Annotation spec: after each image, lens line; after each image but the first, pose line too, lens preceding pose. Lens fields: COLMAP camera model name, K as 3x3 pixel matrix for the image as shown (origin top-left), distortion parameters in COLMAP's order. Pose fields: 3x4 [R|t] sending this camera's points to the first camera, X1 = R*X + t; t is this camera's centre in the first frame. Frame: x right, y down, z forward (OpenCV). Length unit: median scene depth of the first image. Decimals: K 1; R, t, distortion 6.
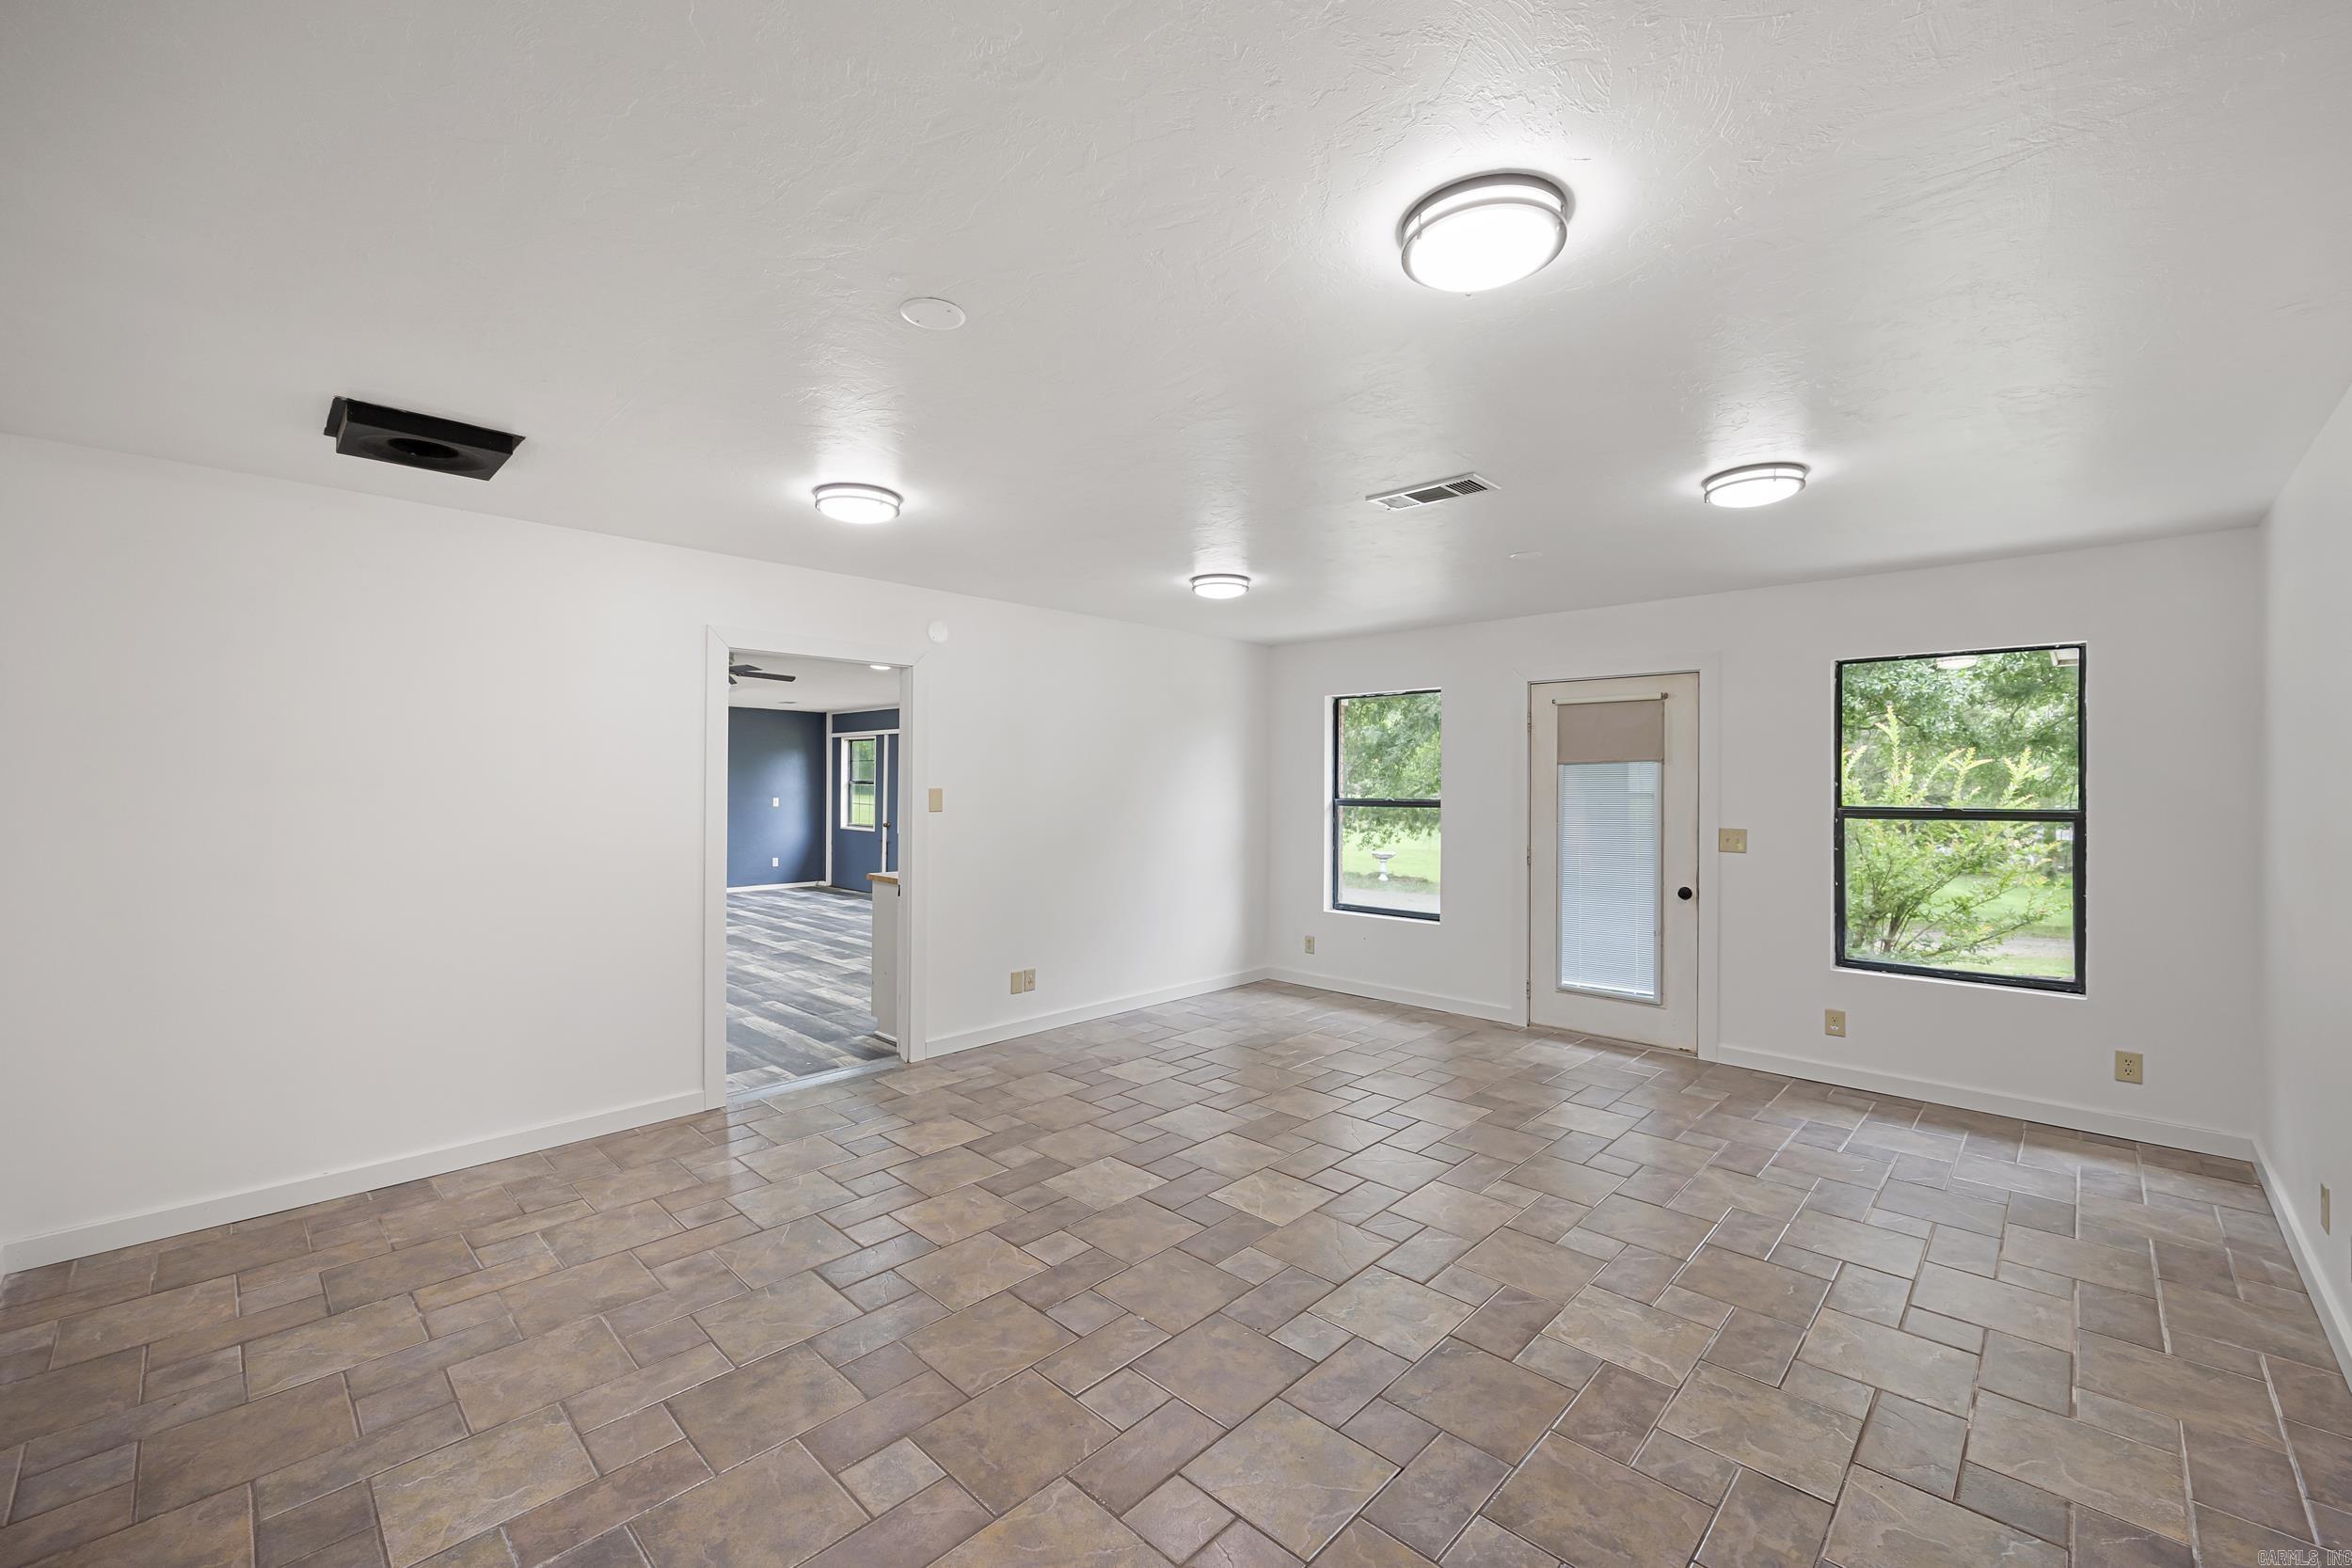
lens RADIAL K [[940.5, 0, 1188.7], [0, 940.5, 774.0], [0, 0, 1]] dist [-0.003716, 0.000245]
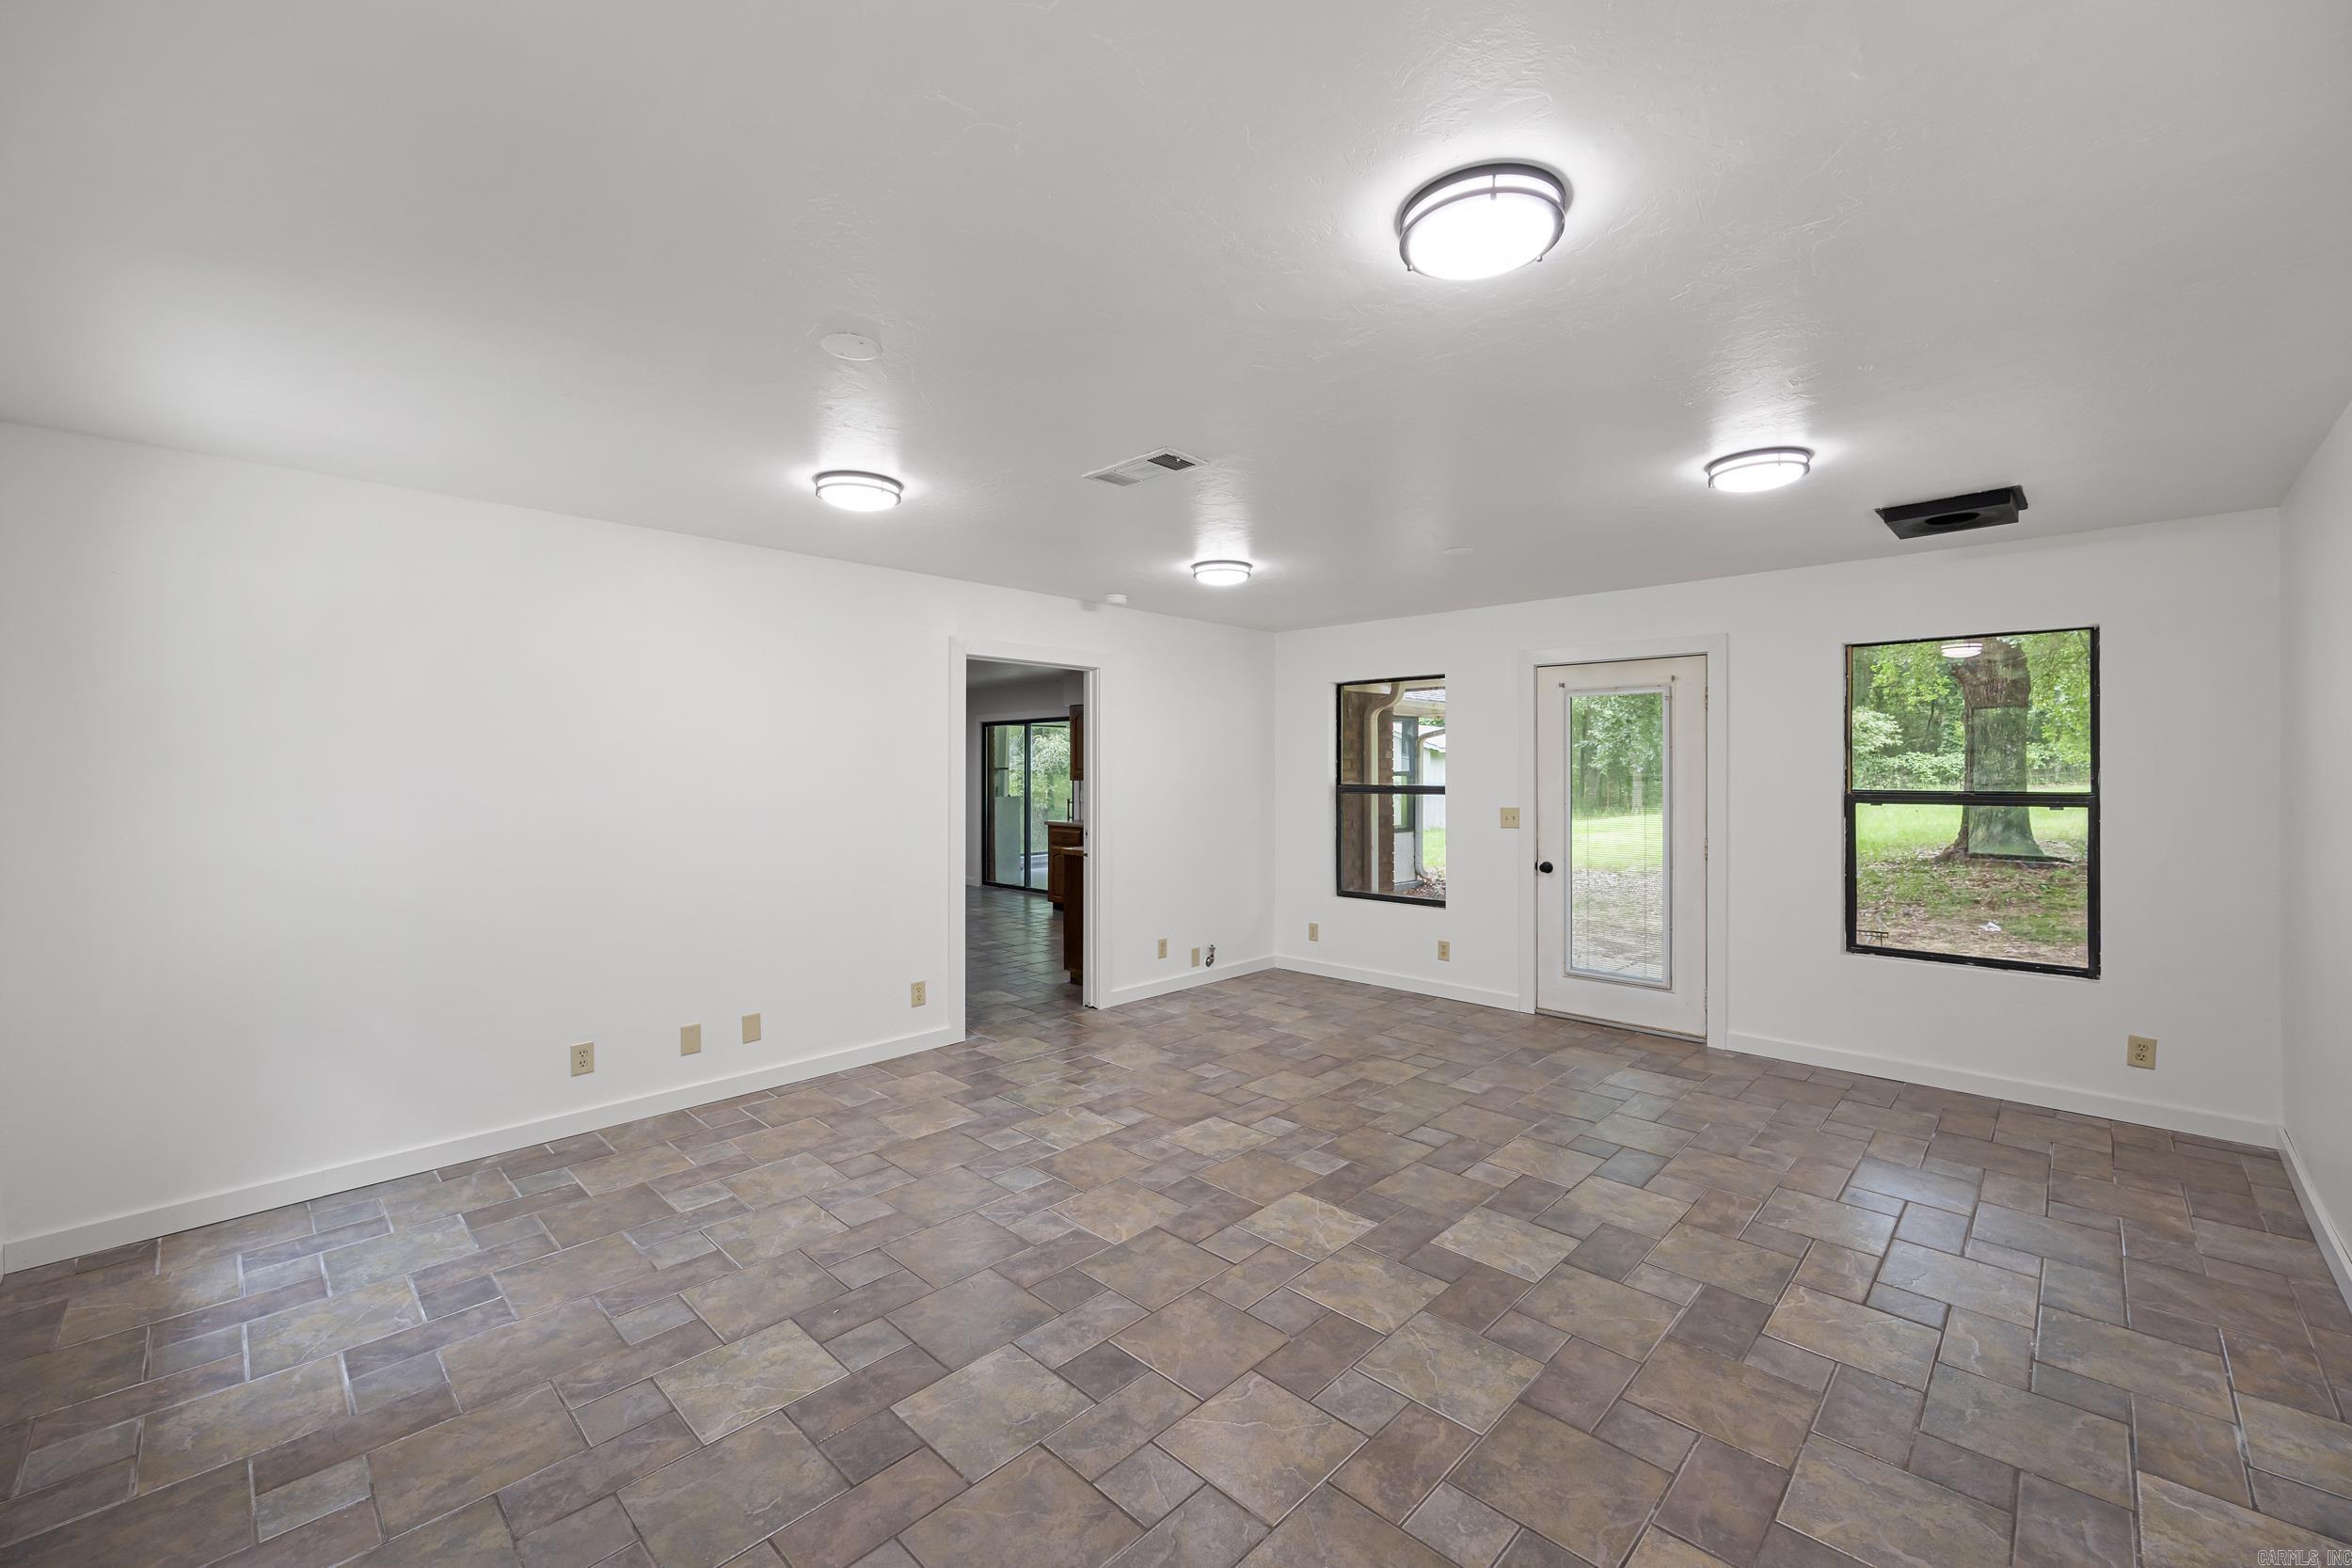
lens RADIAL K [[940.5, 0, 1188.7], [0, 940.5, 774.0], [0, 0, 1]] dist [-0.003716, 0.000245]
pose [[-0.999992, -0.000663, 0.003903, 0.194729], [-0.000689, 0.999979, -0.006507, 0.018488], [-0.003898, -0.006510, -0.999971, 1.857992]]
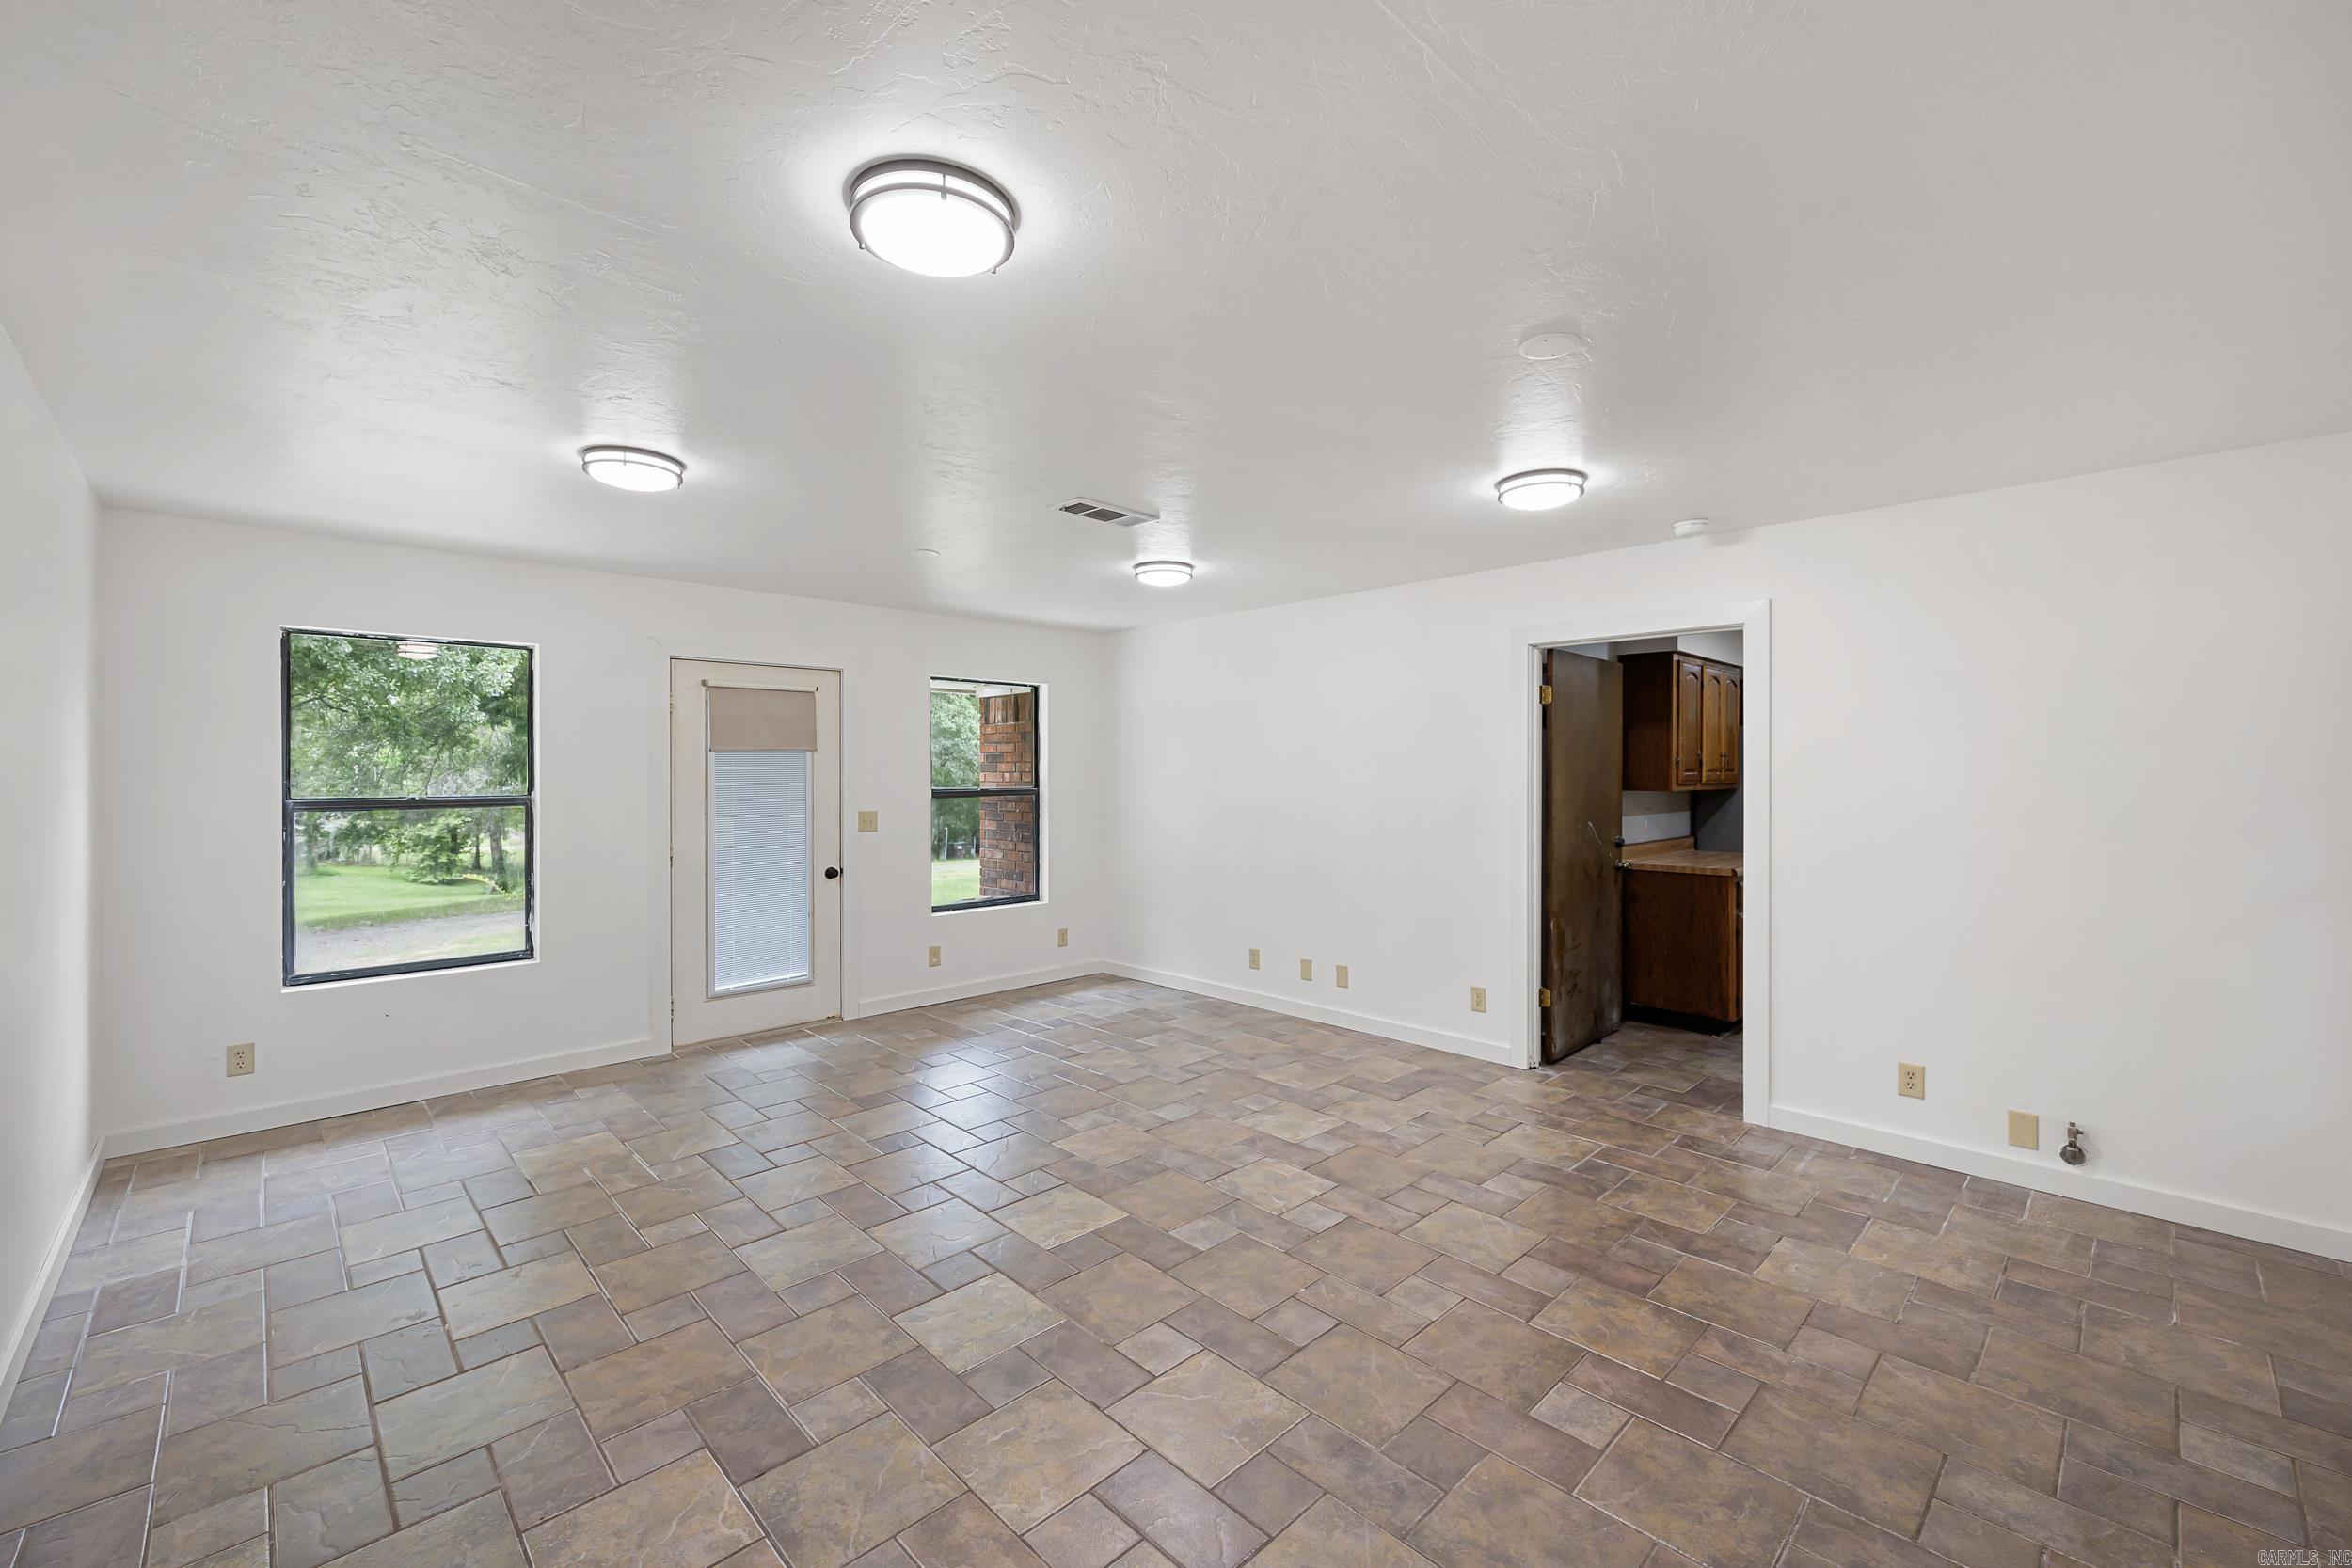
lens RADIAL K [[955.7, 0, 1176.0], [0, 955.7, 784.0], [0, 0, 1]] dist [-0.001331, -0.000010]
pose [[0.042085, -0.014561, 0.999008, -0.822288], [-0.007878, 0.999858, 0.014905, 0.006005], [-0.999083, -0.008497, 0.041964, 0.823297]]
